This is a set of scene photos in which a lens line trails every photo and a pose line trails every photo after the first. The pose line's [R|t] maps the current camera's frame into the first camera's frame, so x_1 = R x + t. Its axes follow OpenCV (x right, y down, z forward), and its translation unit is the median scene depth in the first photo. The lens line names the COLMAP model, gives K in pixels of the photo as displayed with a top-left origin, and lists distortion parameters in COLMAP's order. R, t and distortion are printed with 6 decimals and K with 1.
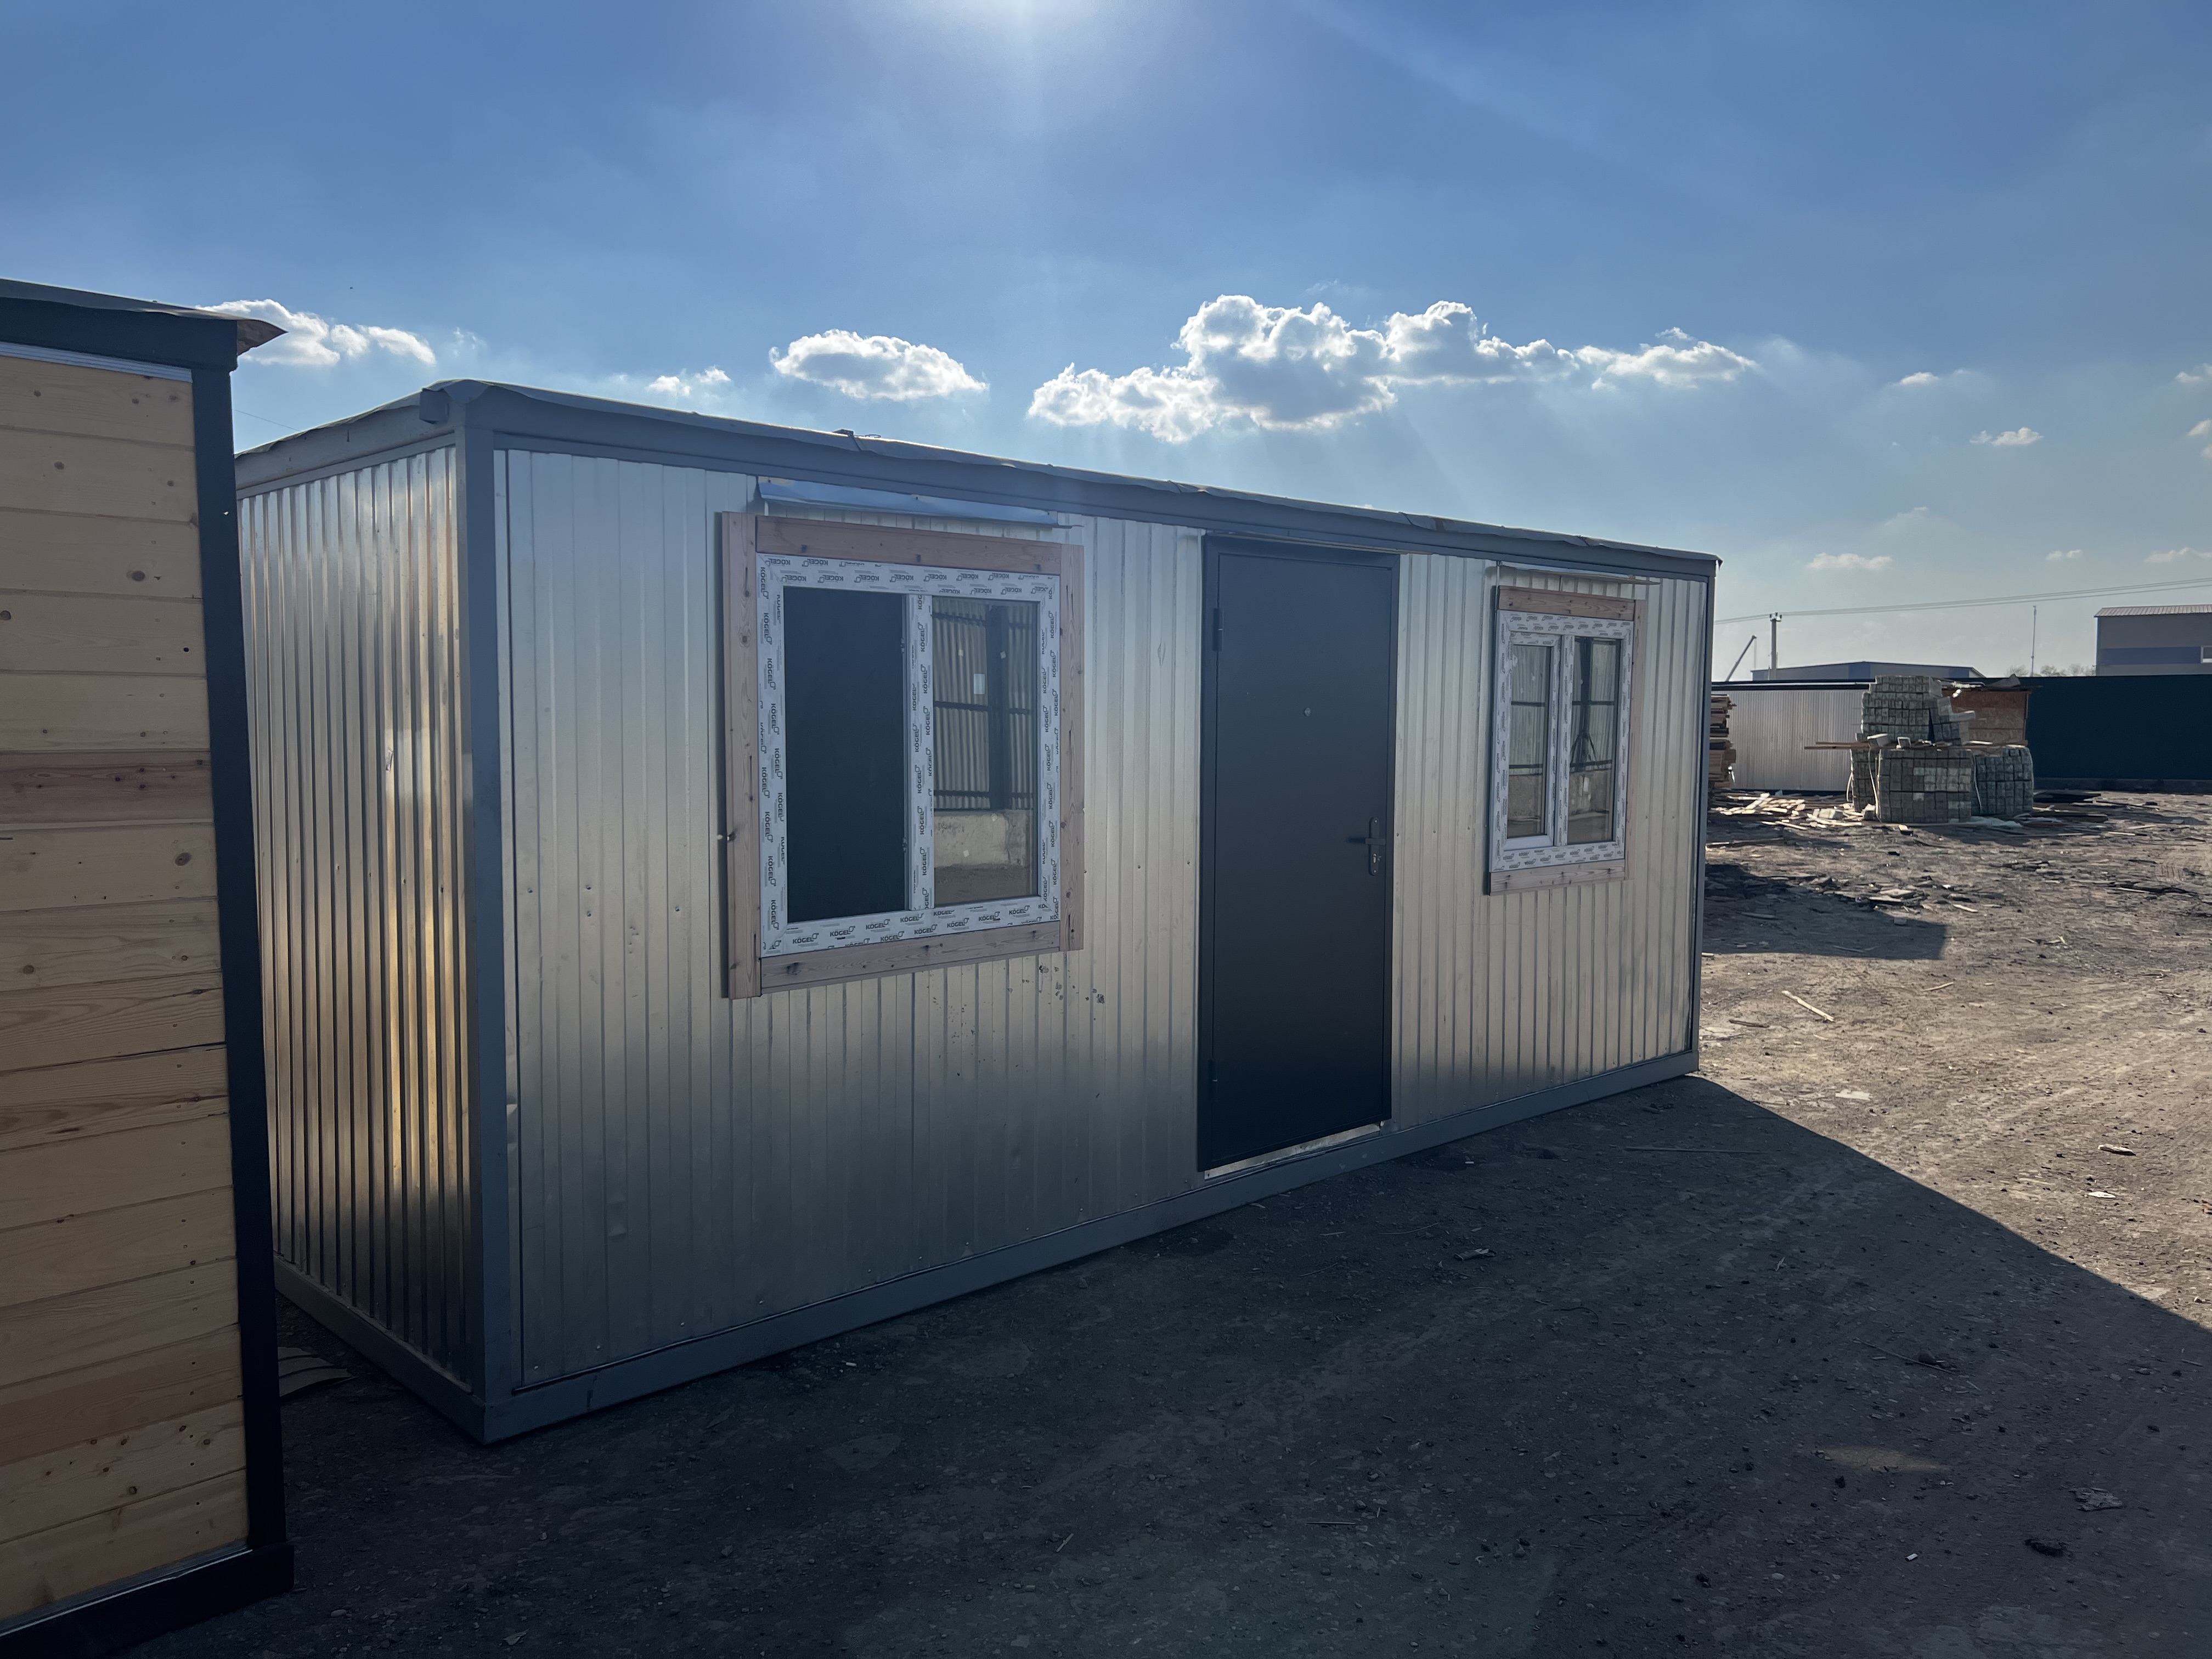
lens RADIAL K [[1667.0, 0, 1113.3], [0, 1667.0, 812.9], [0, 0, 1]] dist [0.055424, -0.055889]
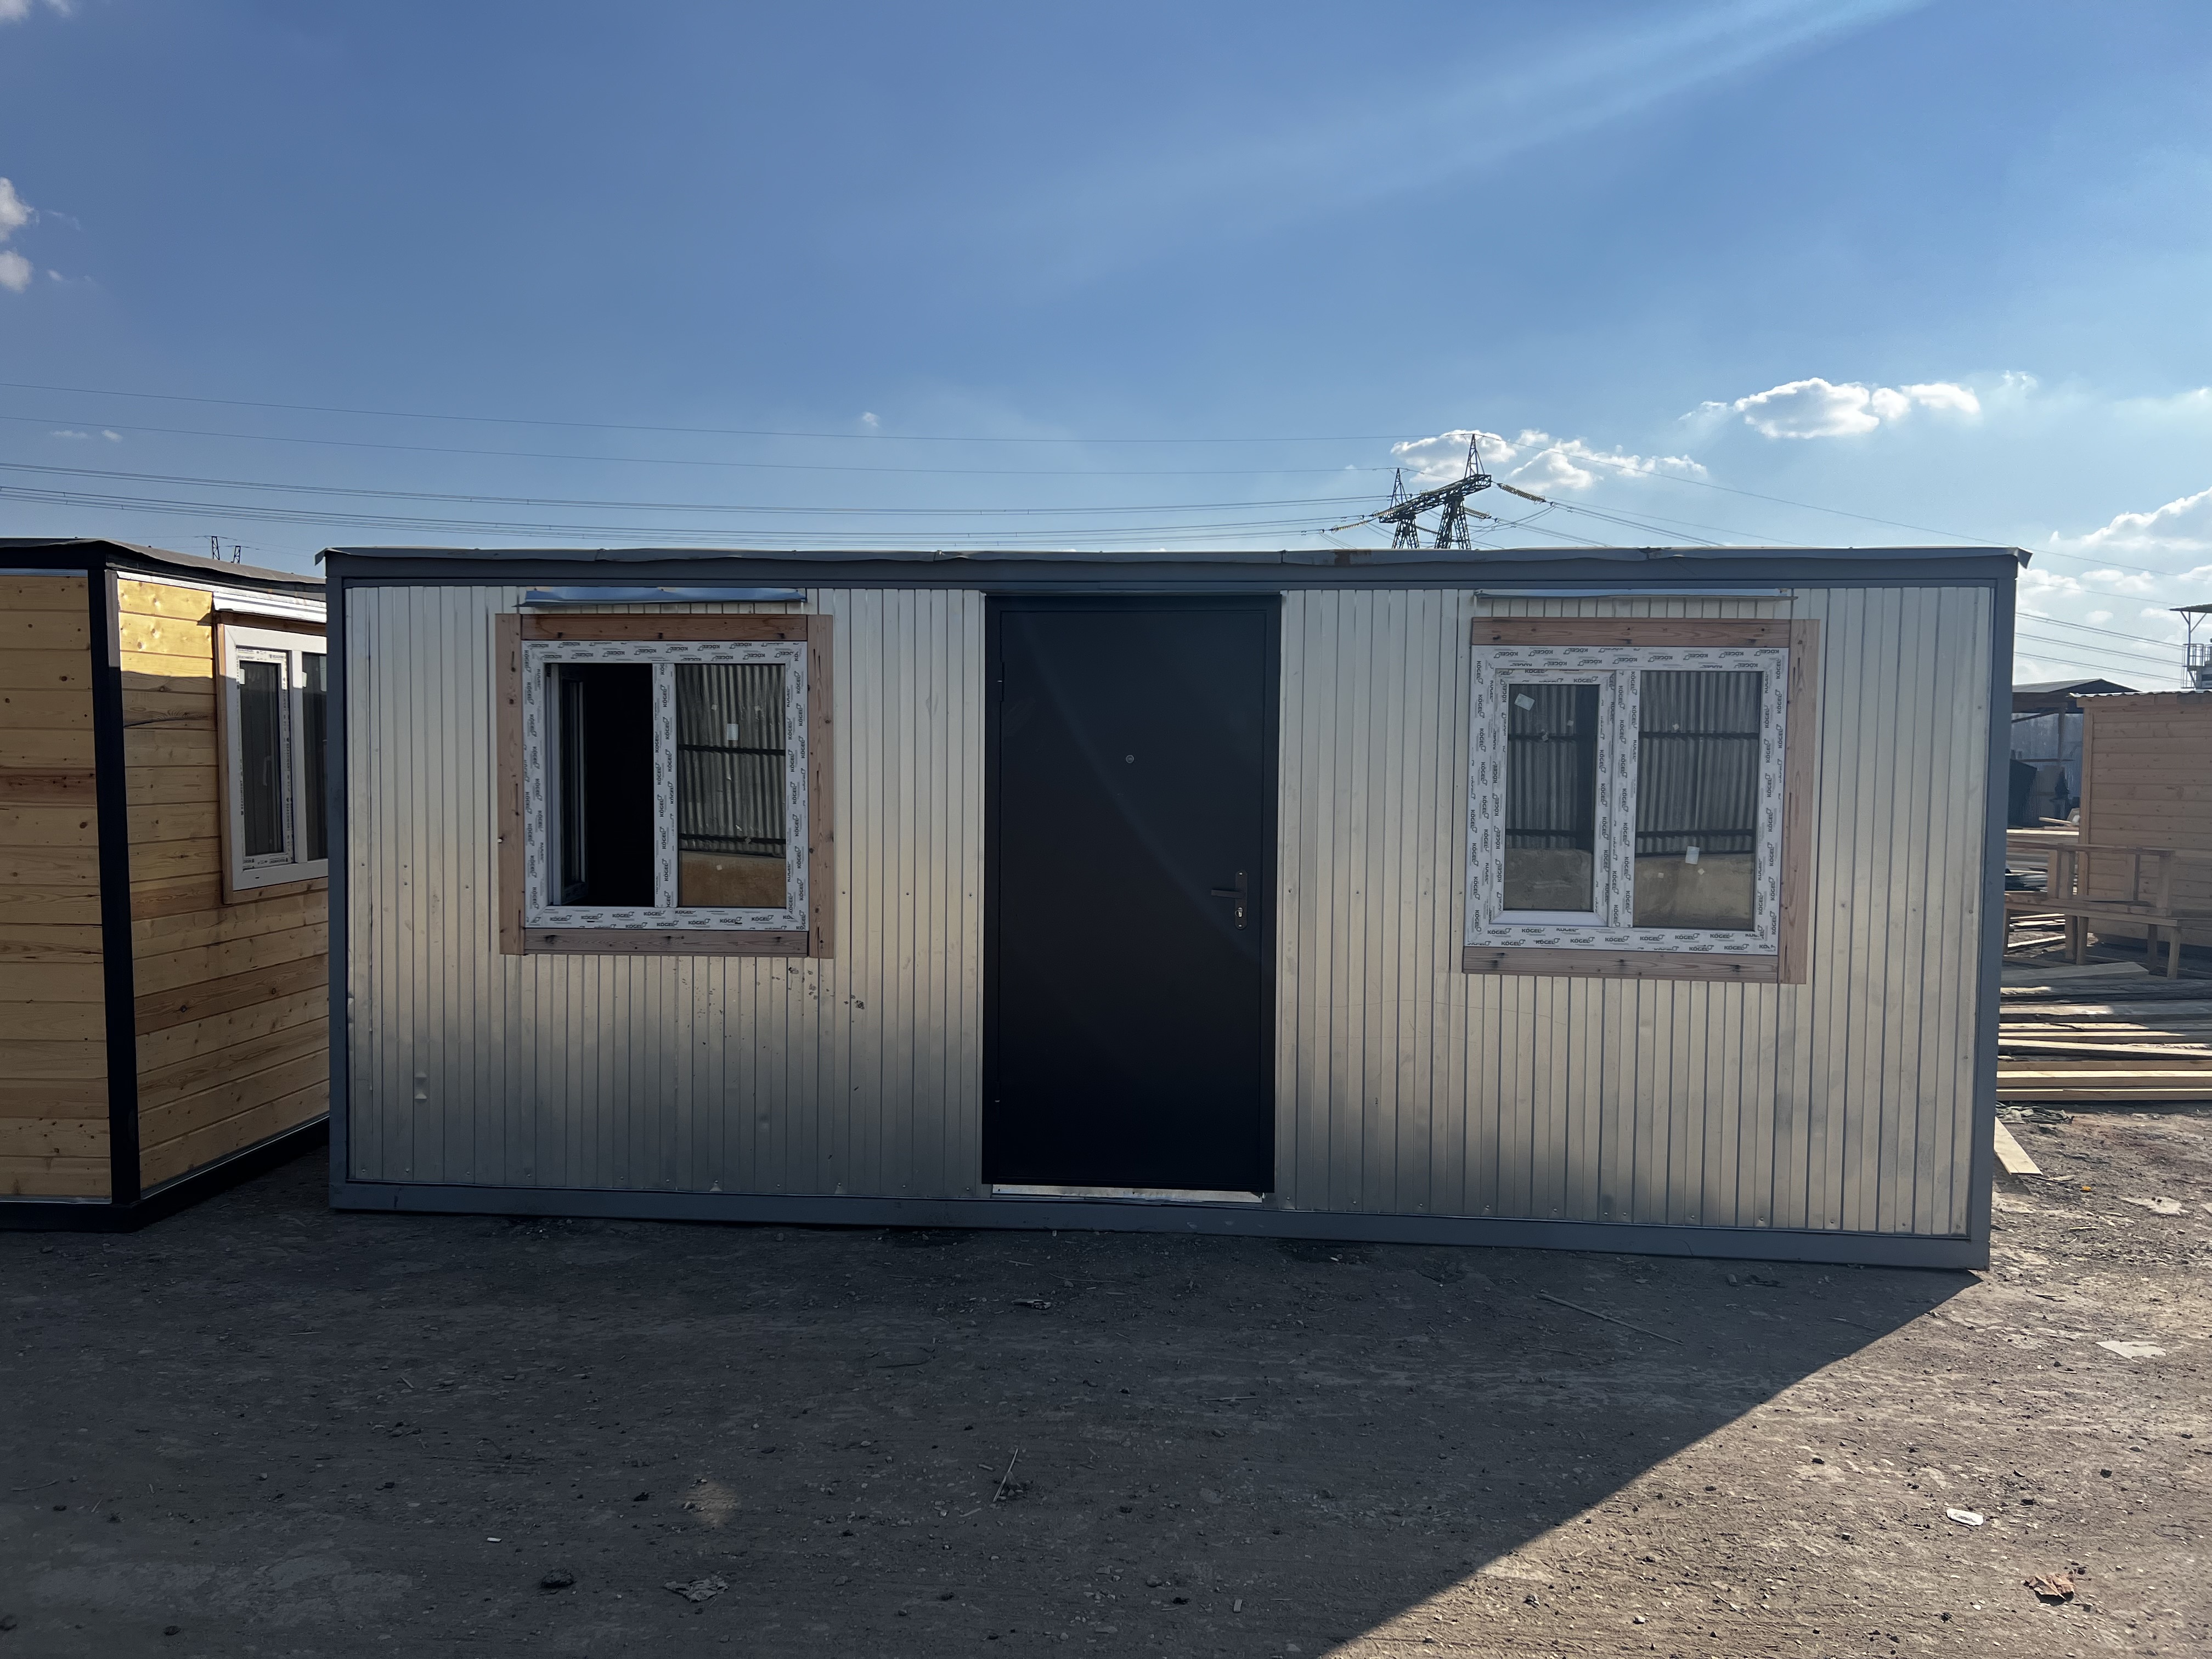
lens RADIAL K [[1667.0, 0, 1119.5], [0, 1667.0, 834.5], [0, 0, 1]] dist [0.055424, -0.055889]
pose [[0.653954, 0.038310, -0.755564, 1.081197], [-0.055687, 0.998445, 0.002427, -0.020845], [0.754482, 0.040487, 0.655071, 0.414428]]
